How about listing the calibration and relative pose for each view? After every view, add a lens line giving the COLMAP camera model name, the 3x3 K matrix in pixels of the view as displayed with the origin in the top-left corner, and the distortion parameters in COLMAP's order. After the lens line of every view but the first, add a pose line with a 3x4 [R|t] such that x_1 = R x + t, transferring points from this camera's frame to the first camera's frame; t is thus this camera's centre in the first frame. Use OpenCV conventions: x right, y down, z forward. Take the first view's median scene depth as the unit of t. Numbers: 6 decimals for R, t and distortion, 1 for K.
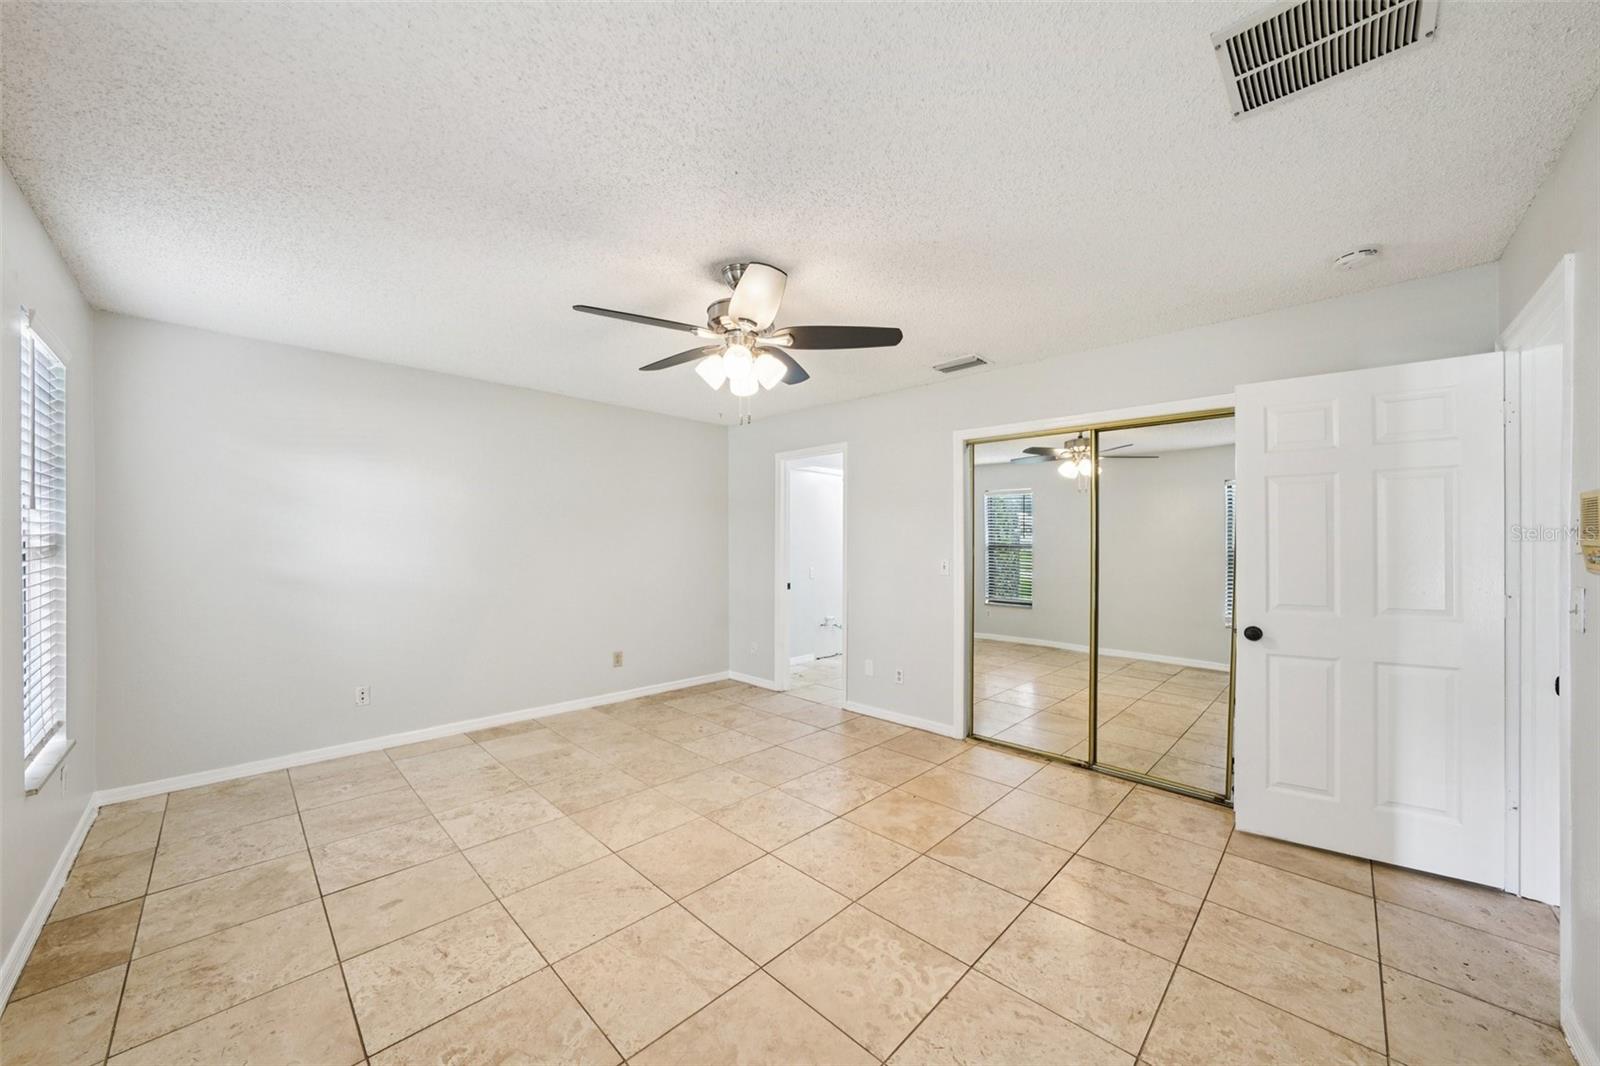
lens RADIAL K [[578.1, 0, 799.2], [0, 578.1, 543.7], [0, 0, 1]] dist [-0.027856, 0.006752]
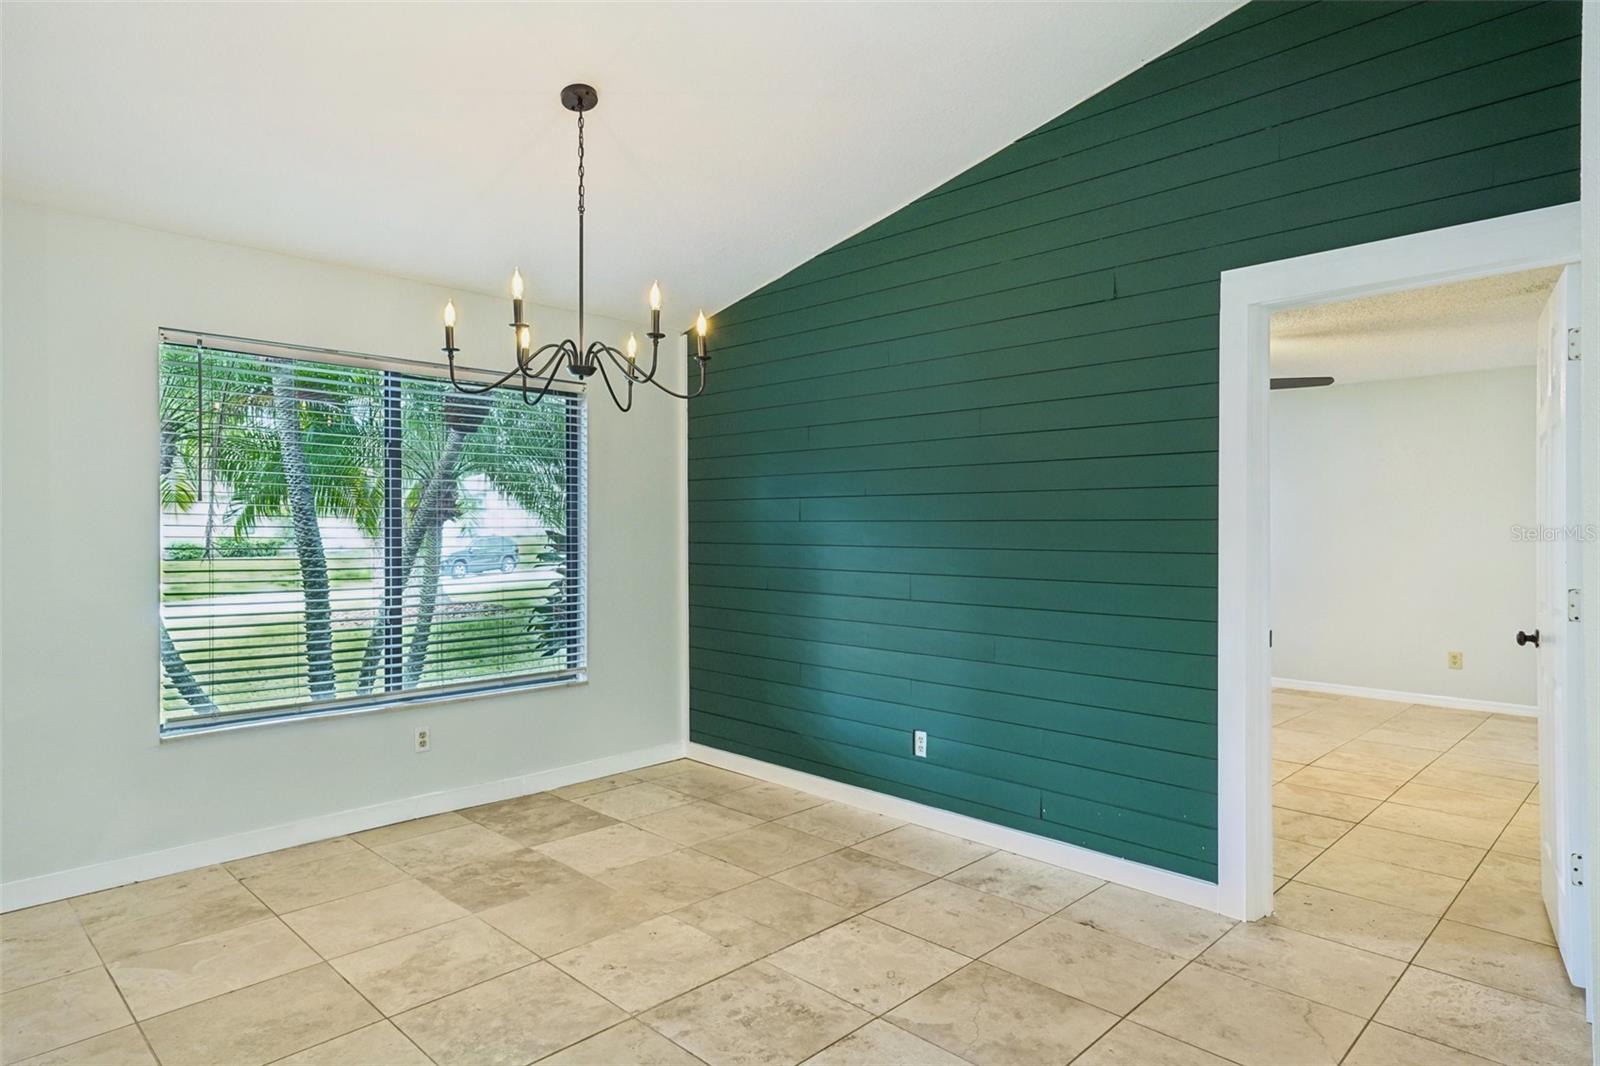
lens RADIAL K [[925.1, 0, 800.0], [0, 925.1, 533.0], [0, 0, 1]] dist [0.028915, 0.000038]
pose [[-0.003435, -0.001890, -0.999992, 1.821429], [-0.005805, 0.999981, -0.001870, 0.018117], [0.999977, 0.005799, -0.003445, -0.014482]]
